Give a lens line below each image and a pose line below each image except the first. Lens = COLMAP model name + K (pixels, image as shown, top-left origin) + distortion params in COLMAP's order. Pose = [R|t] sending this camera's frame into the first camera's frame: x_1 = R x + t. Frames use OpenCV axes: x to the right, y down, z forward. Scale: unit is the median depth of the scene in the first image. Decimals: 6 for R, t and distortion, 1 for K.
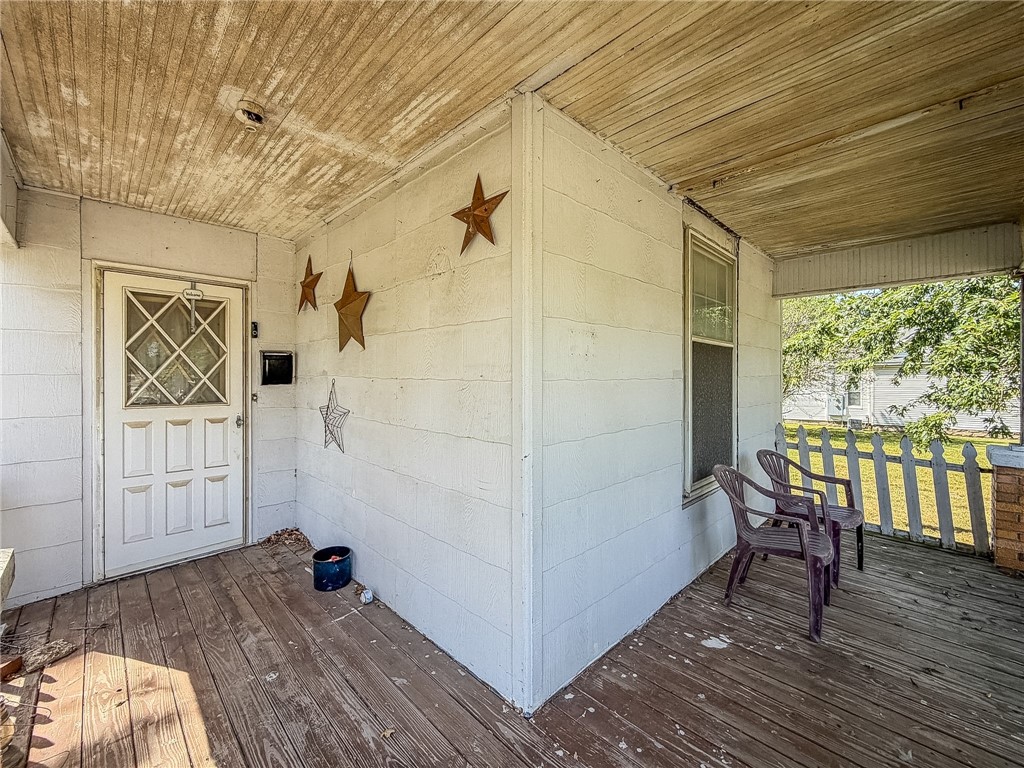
lens RADIAL K [[416.5, 0, 532.8], [0, 416.5, 384.5], [0, 0, 1]] dist [0.000731, 0.000058]
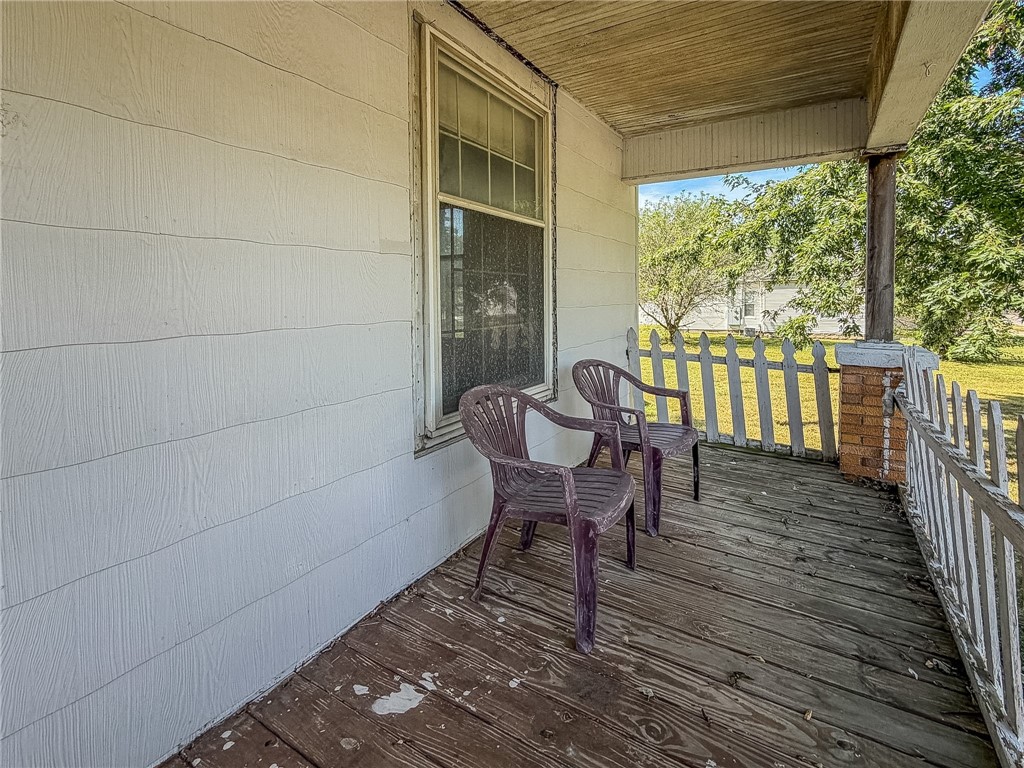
lens RADIAL K [[427.3, 0, 515.8], [0, 427.3, 317.2], [0, 0, 1]] dist [0.000853, -0.000015]
pose [[0.985154, -0.029745, 0.169077, 0.237513], [0.023182, 0.998904, 0.040663, 0.033436], [-0.170101, -0.036139, 0.984764, 0.190679]]
